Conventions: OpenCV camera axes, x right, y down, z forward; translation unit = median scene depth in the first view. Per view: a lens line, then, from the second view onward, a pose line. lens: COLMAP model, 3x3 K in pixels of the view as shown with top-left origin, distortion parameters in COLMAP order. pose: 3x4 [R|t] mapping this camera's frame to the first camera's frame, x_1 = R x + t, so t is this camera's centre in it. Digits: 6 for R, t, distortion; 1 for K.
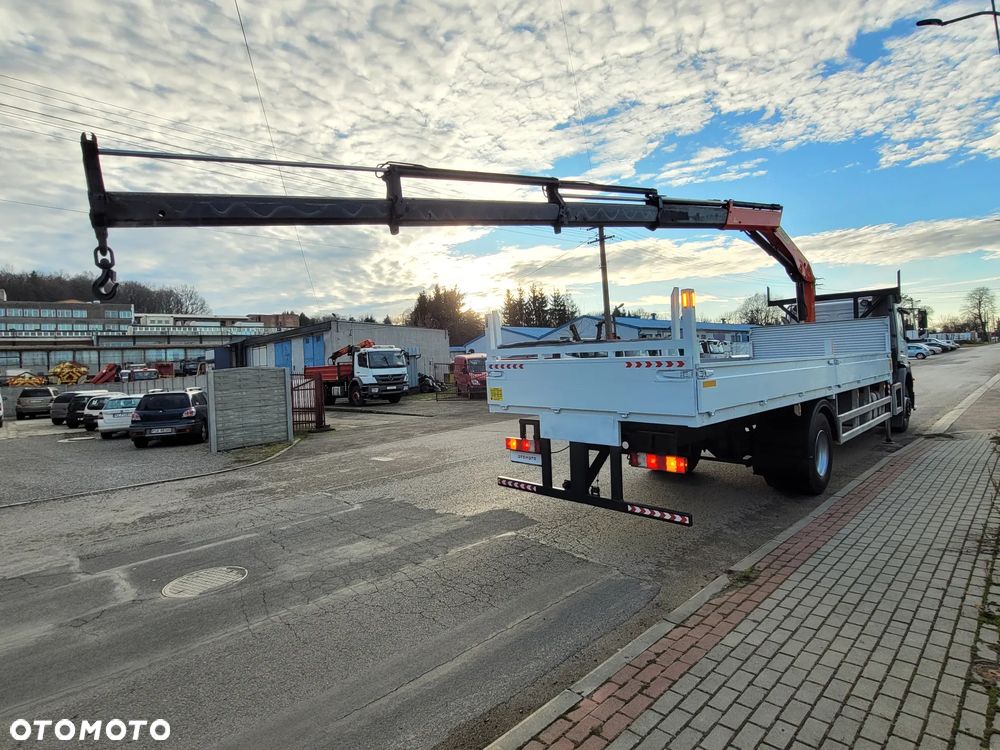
lens RADIAL K [[529.2, 0, 486.4], [0, 529.2, 374.2], [0, 0, 1]] dist [-0.007895, 0.007165]
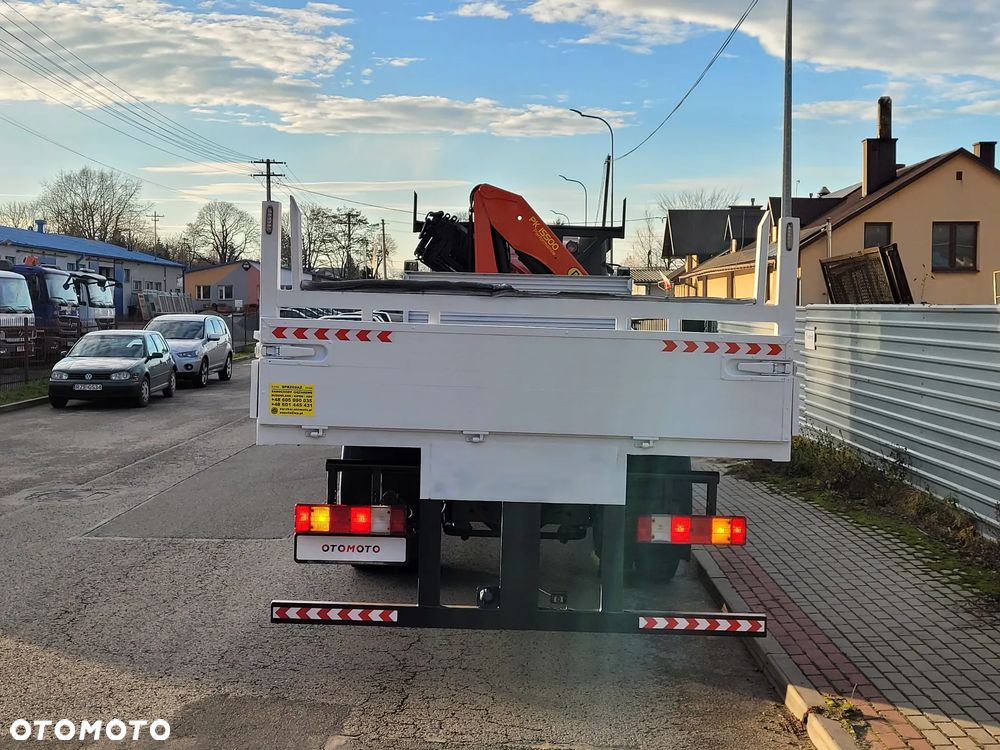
lens RADIAL K [[1313.2, 0, 493.3], [0, 1313.2, 368.5], [0, 0, 1]] dist [0.052419, 0.000000]
pose [[0.665643, 0.032120, 0.745579, -0.637775], [-0.038237, 0.999229, -0.008911, 0.017682], [-0.745290, -0.022577, 0.666358, 0.211983]]
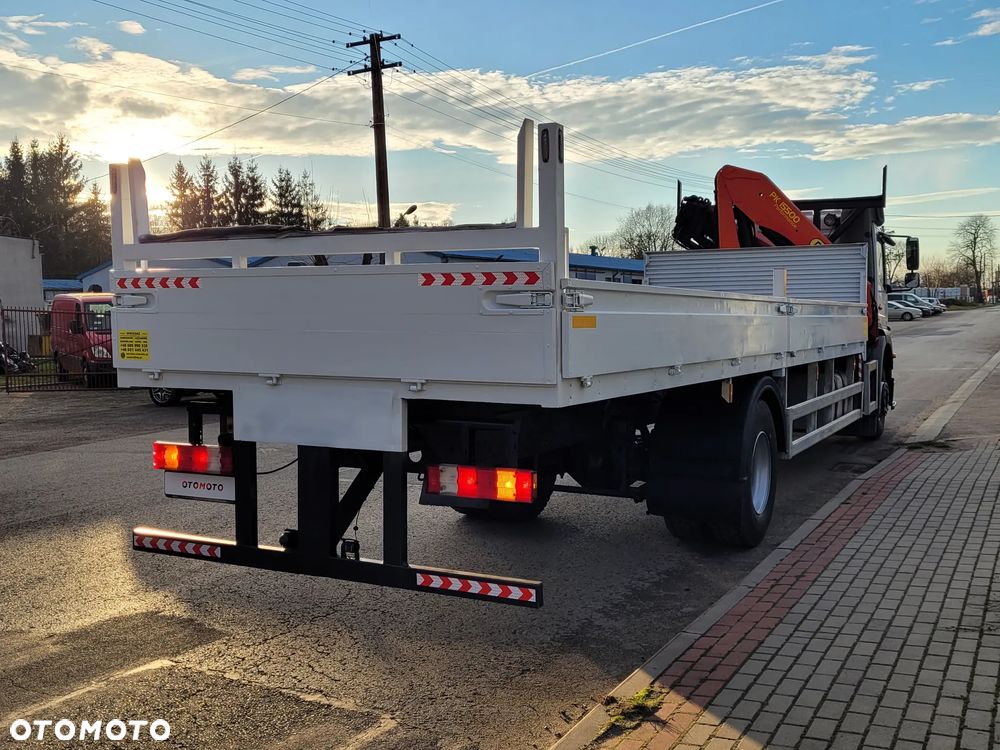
lens RADIAL K [[1042.2, 0, 498.7], [0, 1042.2, 370.1], [0, 0, 1]] dist [0.053563, 0.000000]
pose [[0.943042, 0.023700, 0.331829, 0.016359], [-0.029969, 0.999456, 0.013790, 0.038481], [-0.331322, -0.022949, 0.943239, 0.074385]]
